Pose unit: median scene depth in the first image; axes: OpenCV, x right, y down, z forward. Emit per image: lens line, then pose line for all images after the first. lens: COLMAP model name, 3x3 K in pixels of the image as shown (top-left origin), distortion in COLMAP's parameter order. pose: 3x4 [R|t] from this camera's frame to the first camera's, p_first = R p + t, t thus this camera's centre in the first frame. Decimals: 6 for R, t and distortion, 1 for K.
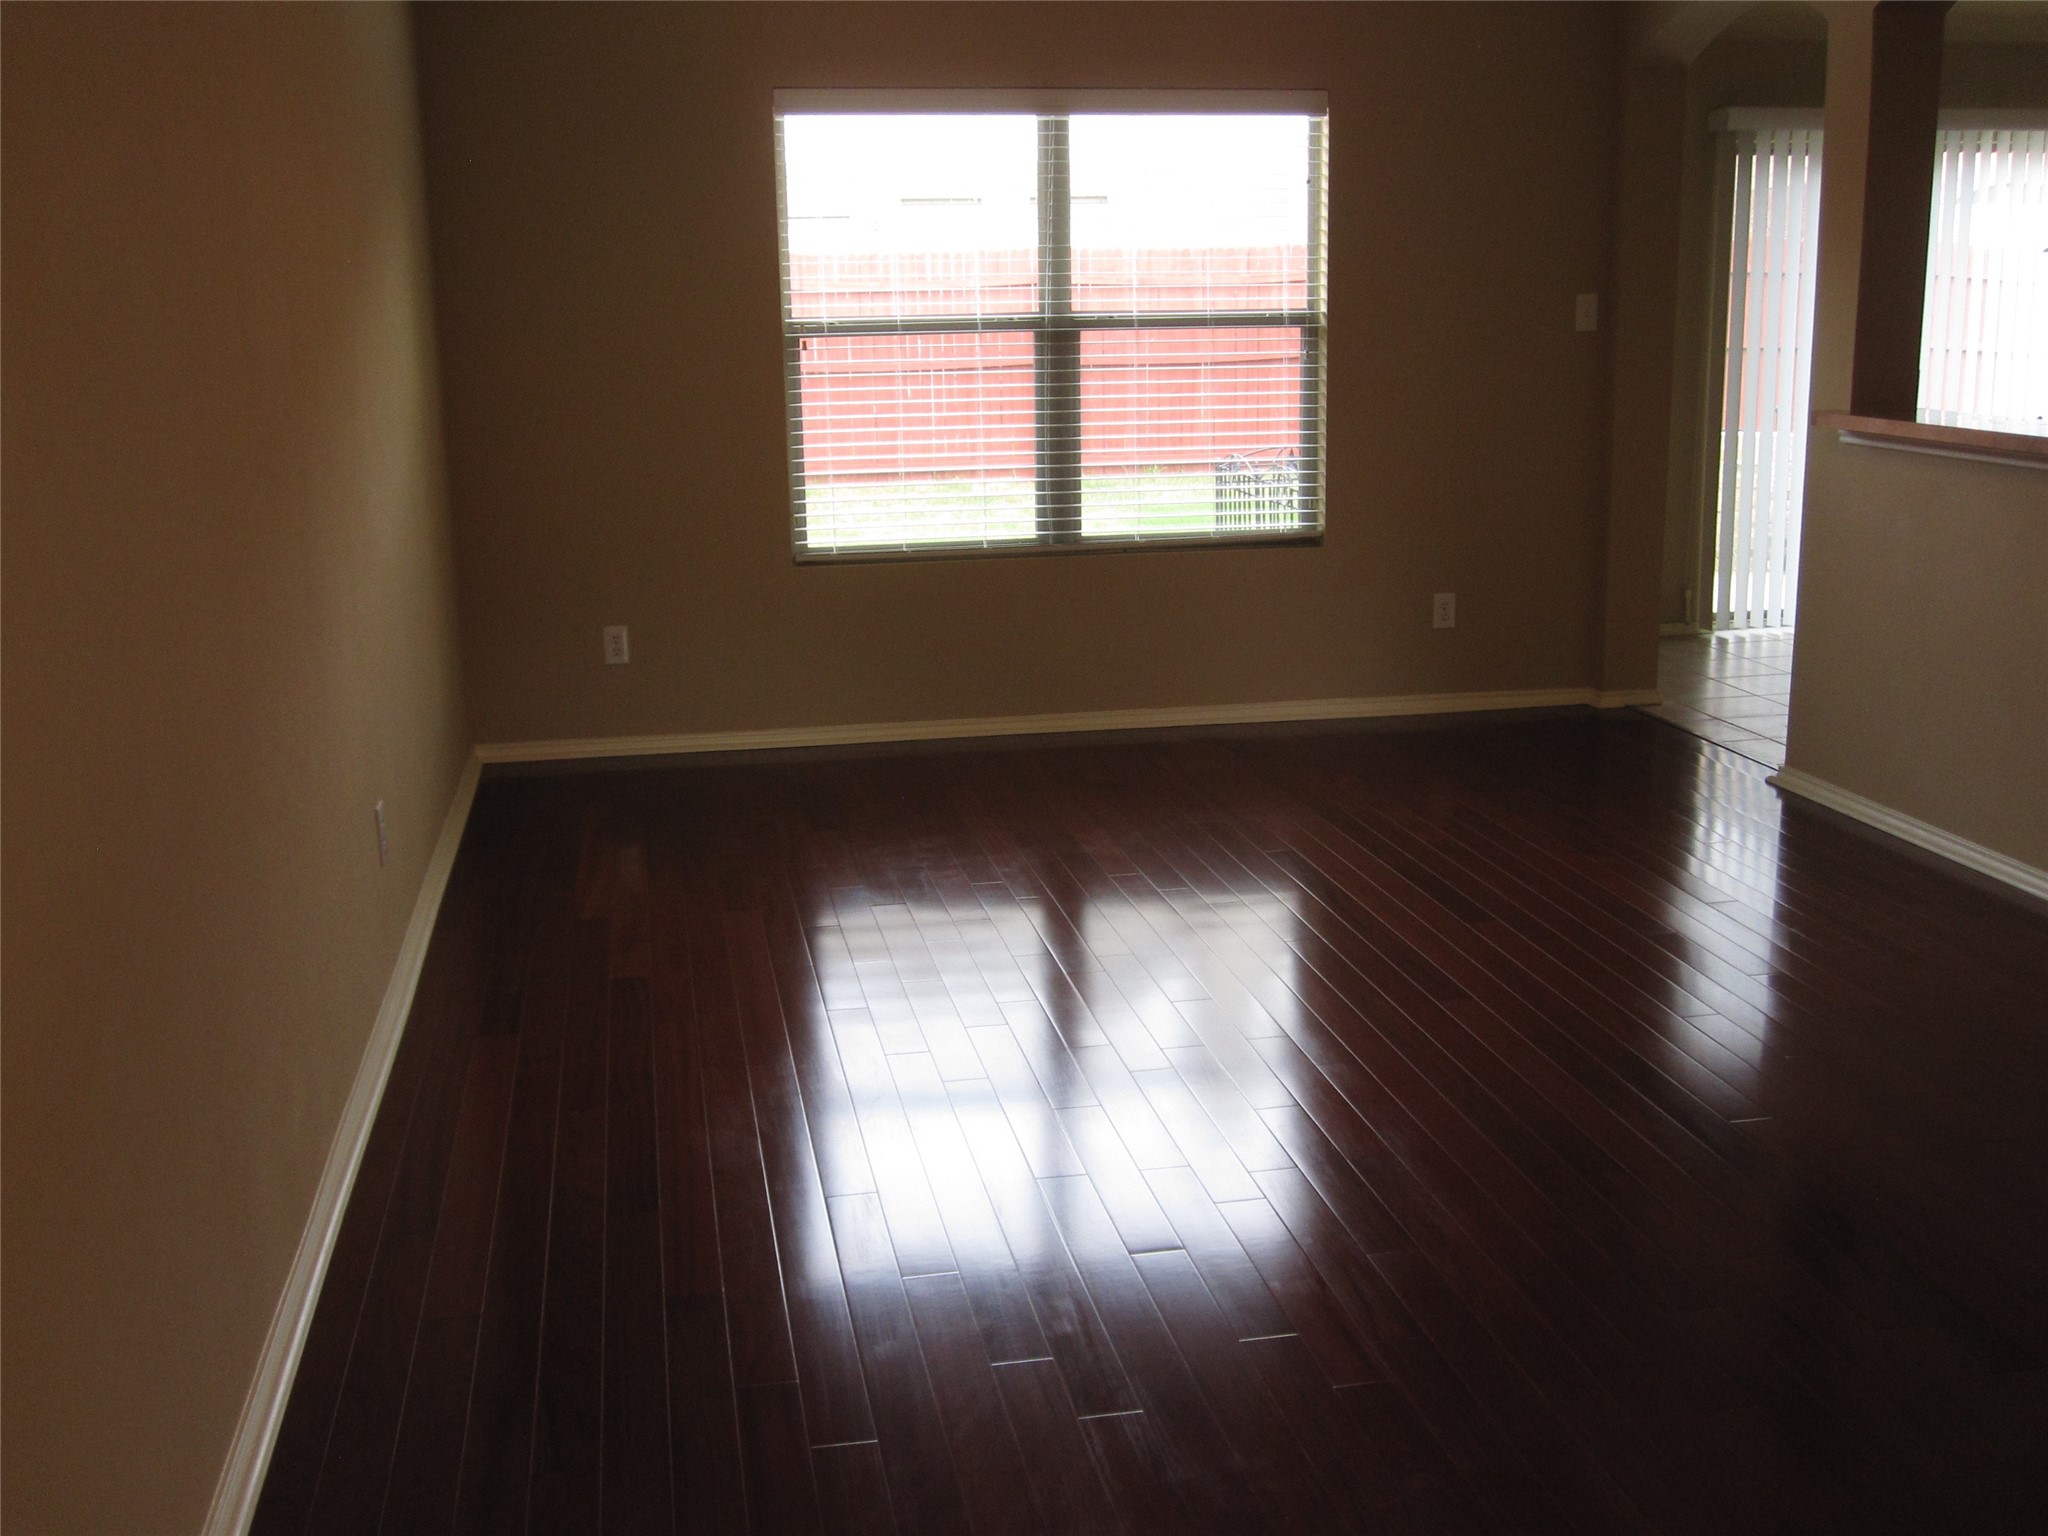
lens RADIAL K [[2061.4, 0, 1014.0], [0, 2061.4, 756.5], [0, 0, 1]] dist [-0.066023, 0.033018]
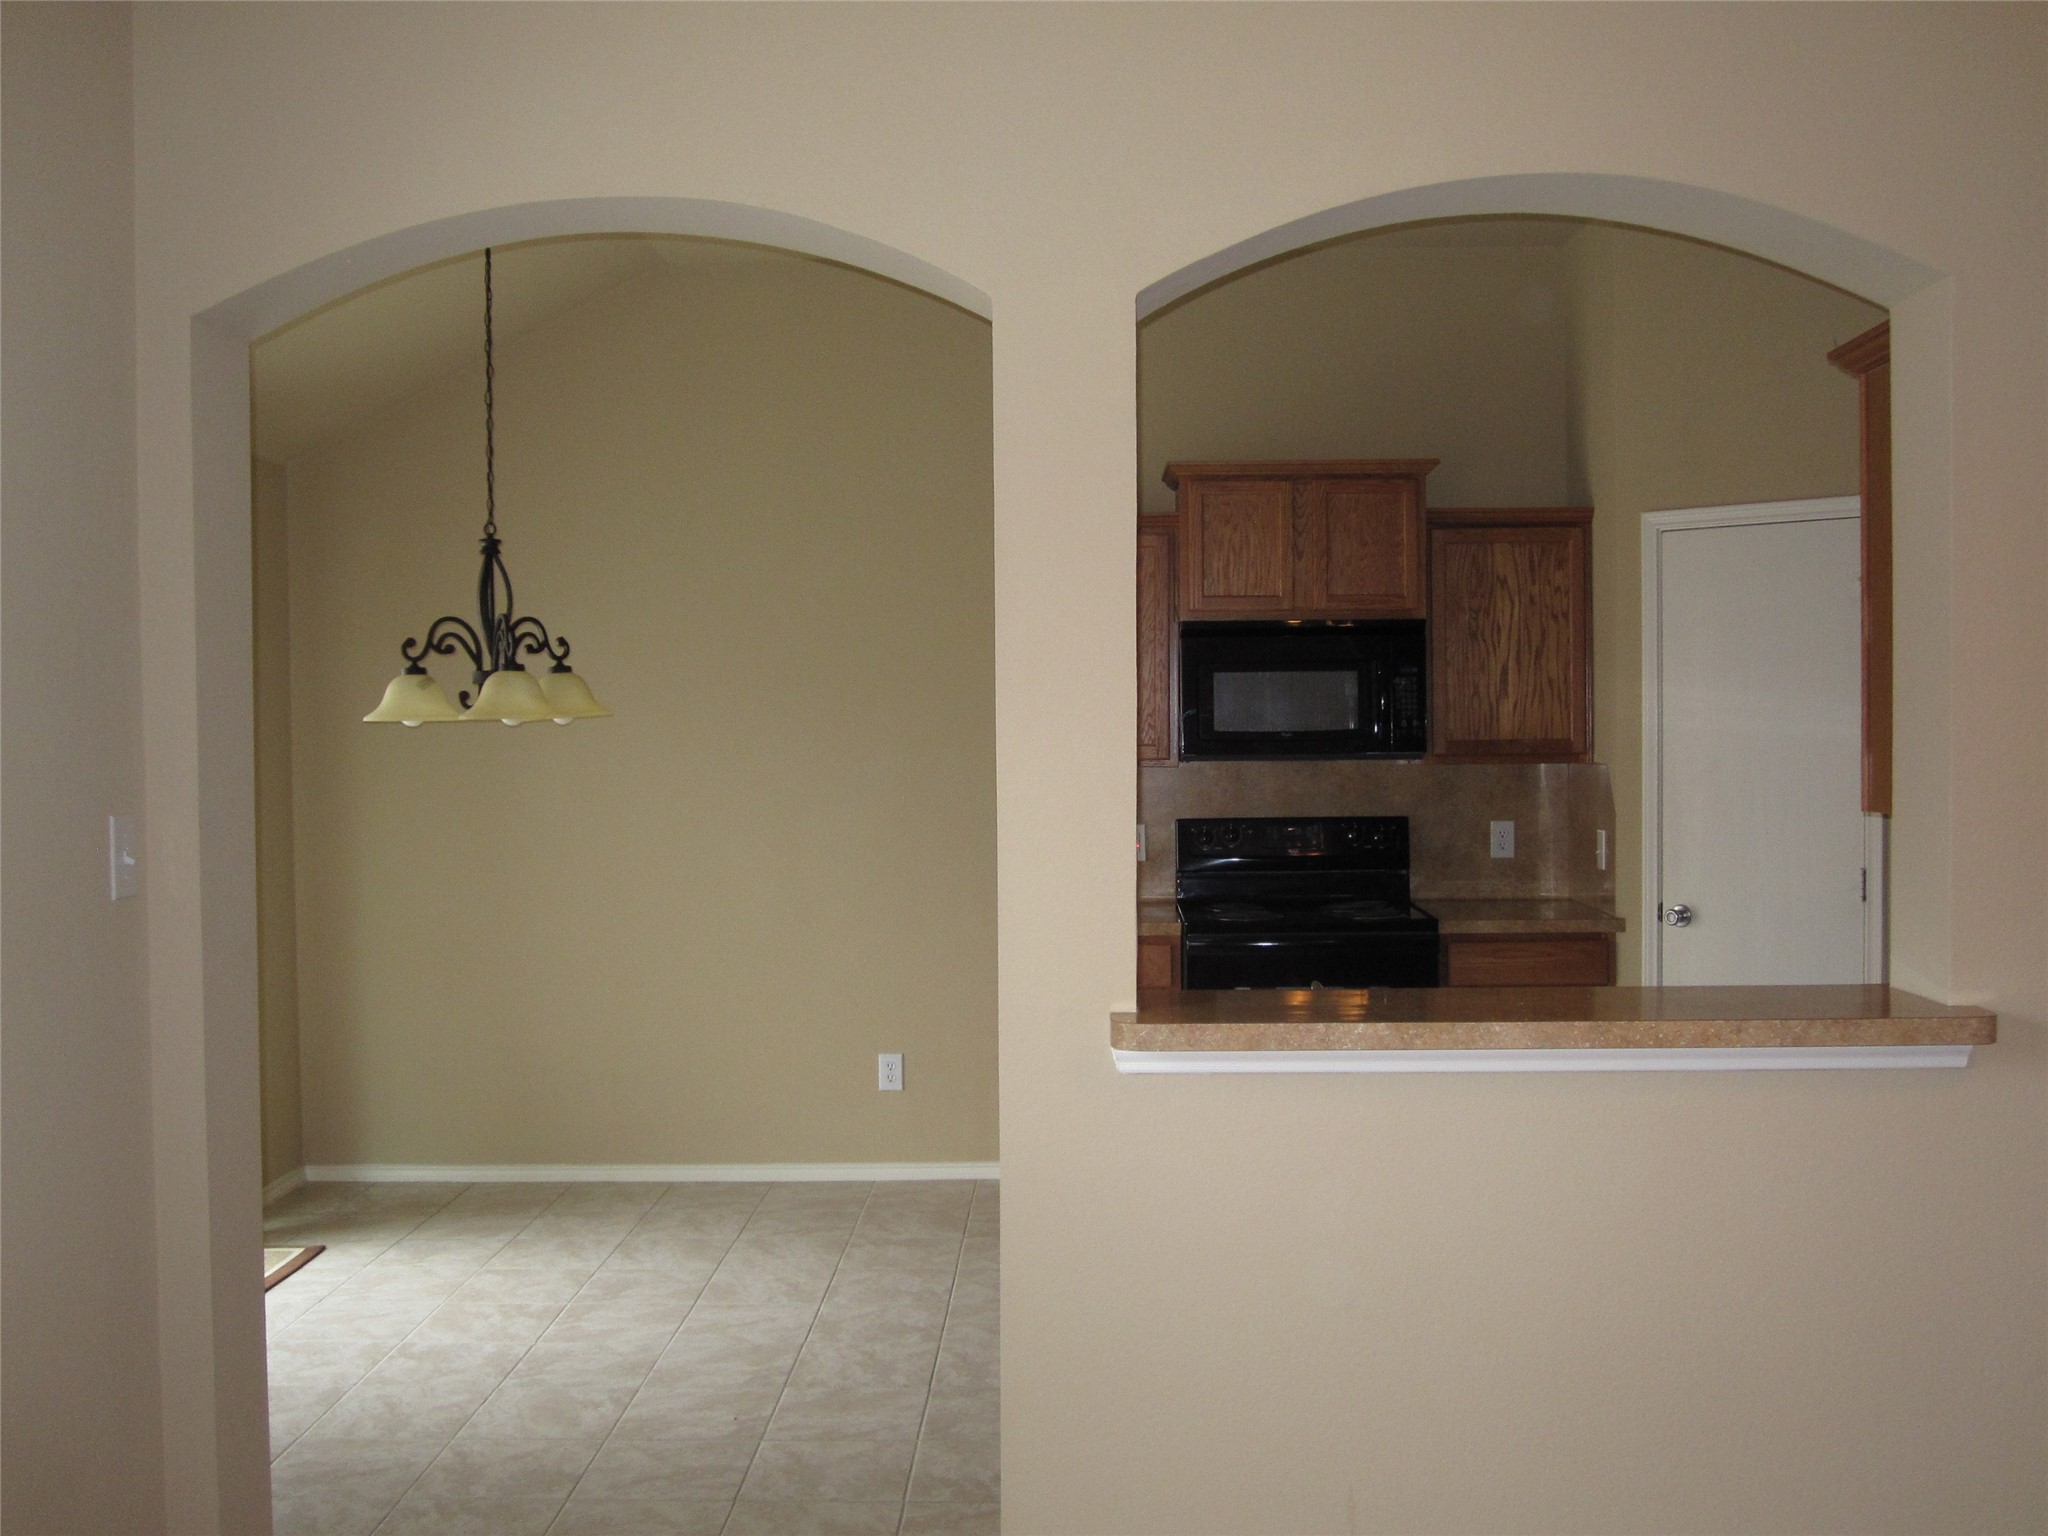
lens RADIAL K [[2061.4, 0, 1014.0], [0, 2061.4, 756.5], [0, 0, 1]] dist [-0.066023, 0.033018]
pose [[0.204858, -0.002027, 0.978790, -0.099951], [0.223692, 0.973630, -0.044802, -0.179630], [-0.952888, 0.228126, 0.199909, 0.747392]]
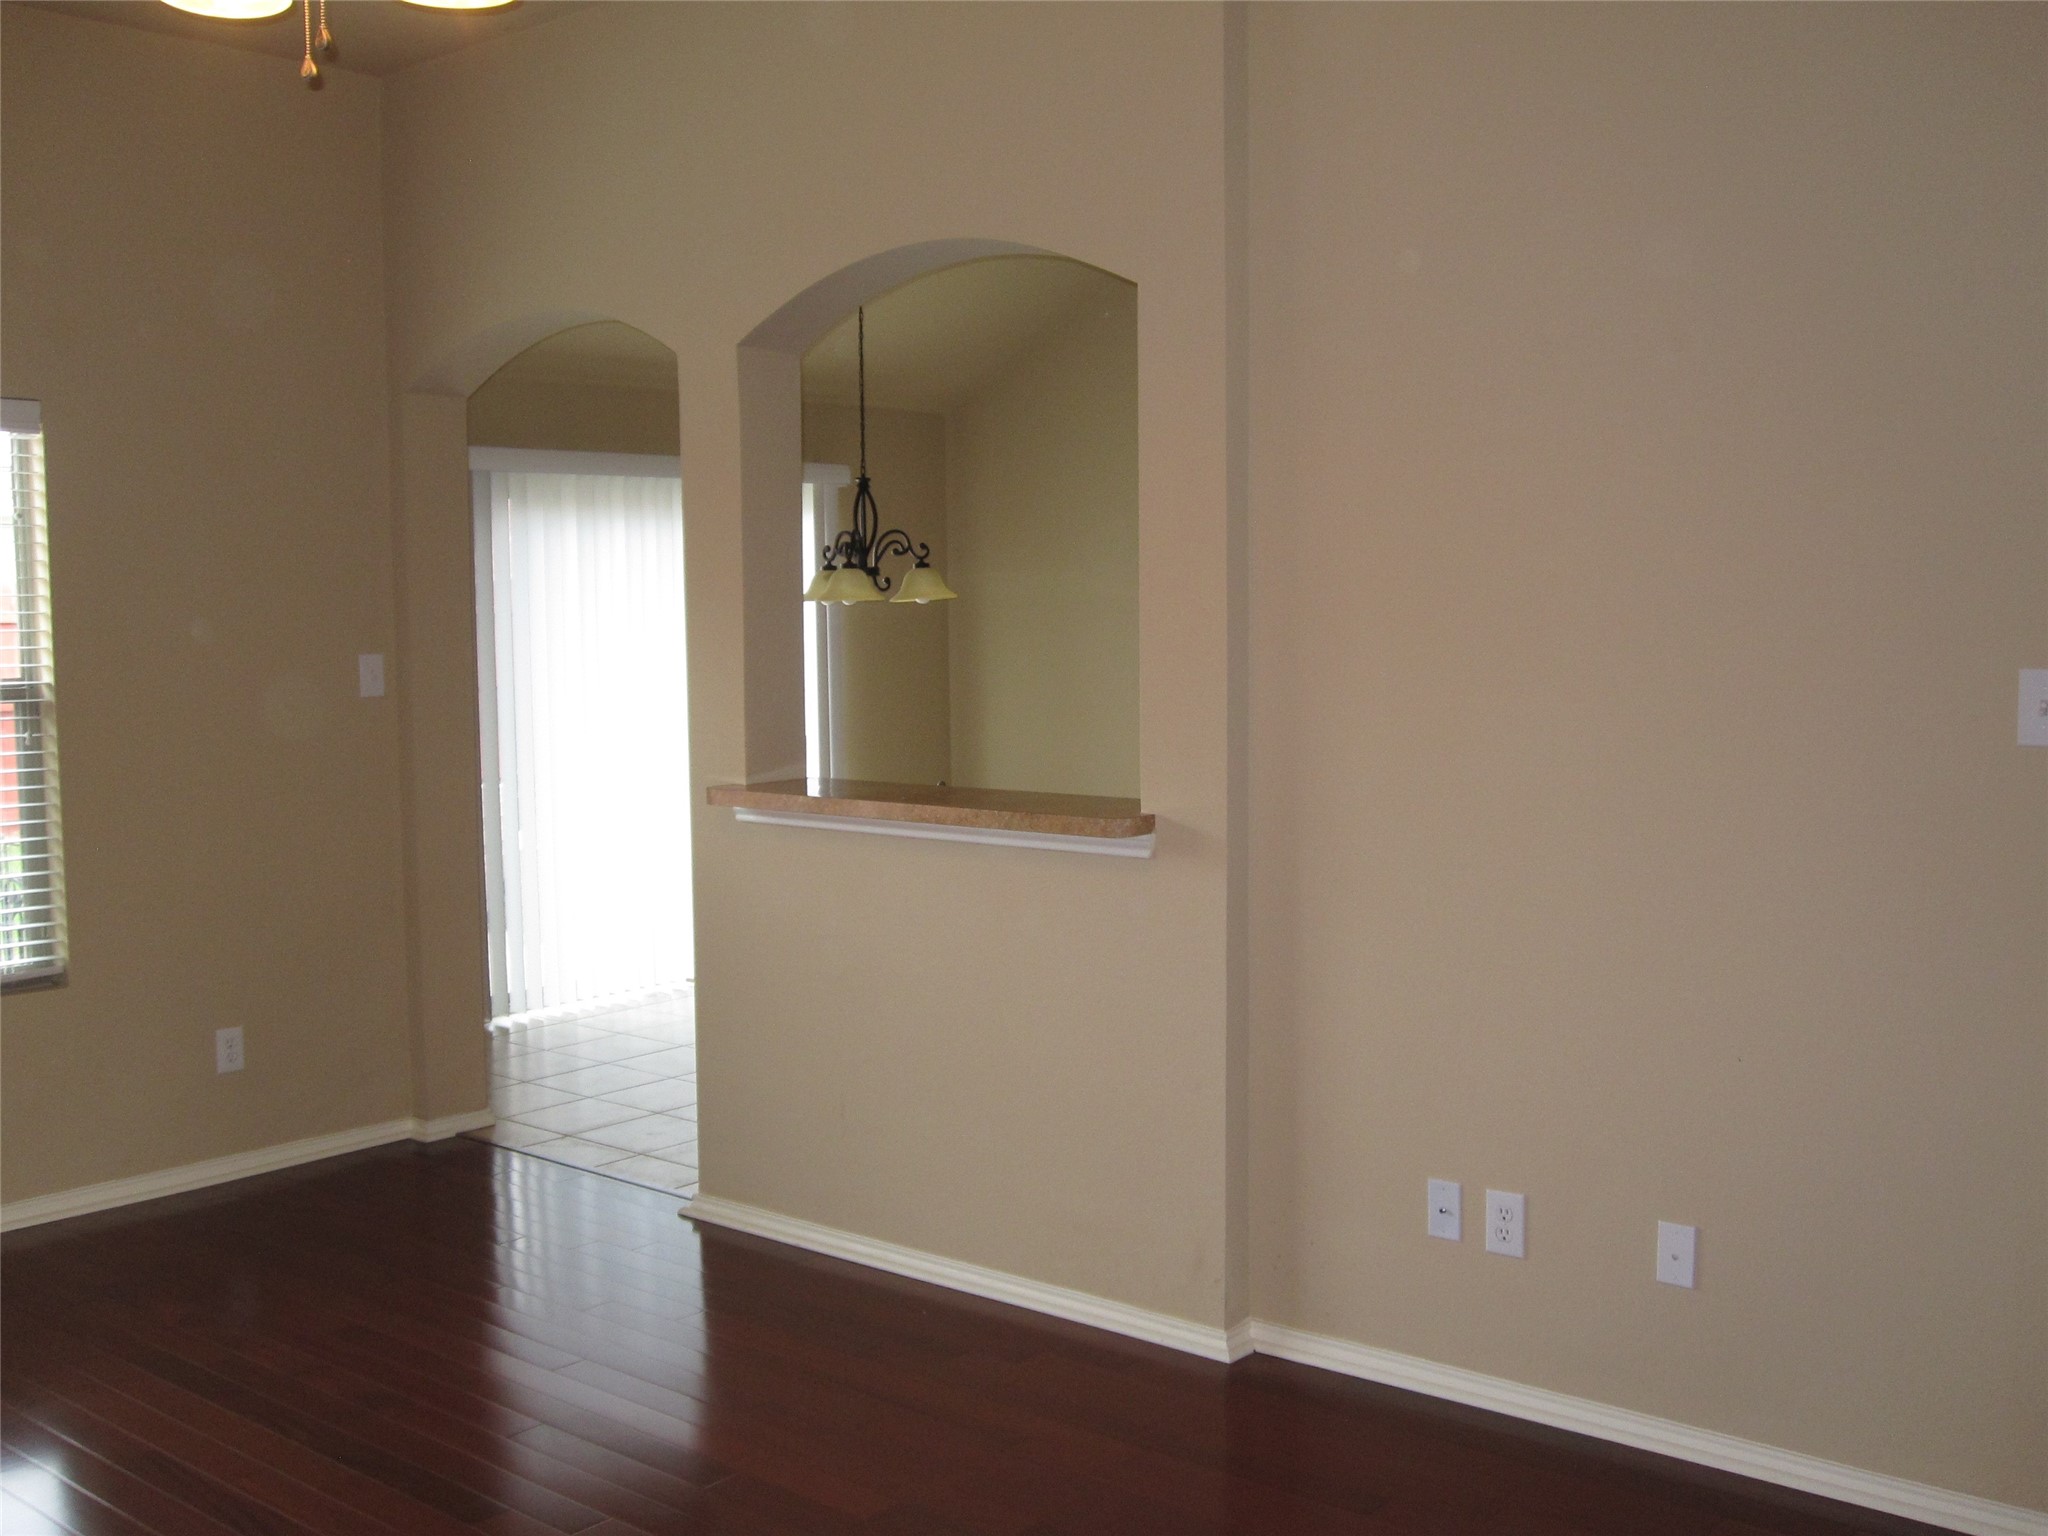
lens RADIAL K [[2061.4, 0, 1014.0], [0, 2061.4, 756.5], [0, 0, 1]] dist [-0.066023, 0.033018]
pose [[0.769736, -0.039883, 0.637115, -0.056197], [0.139995, 0.984297, -0.107518, -0.057442], [-0.622823, 0.171953, 0.763233, 0.201068]]
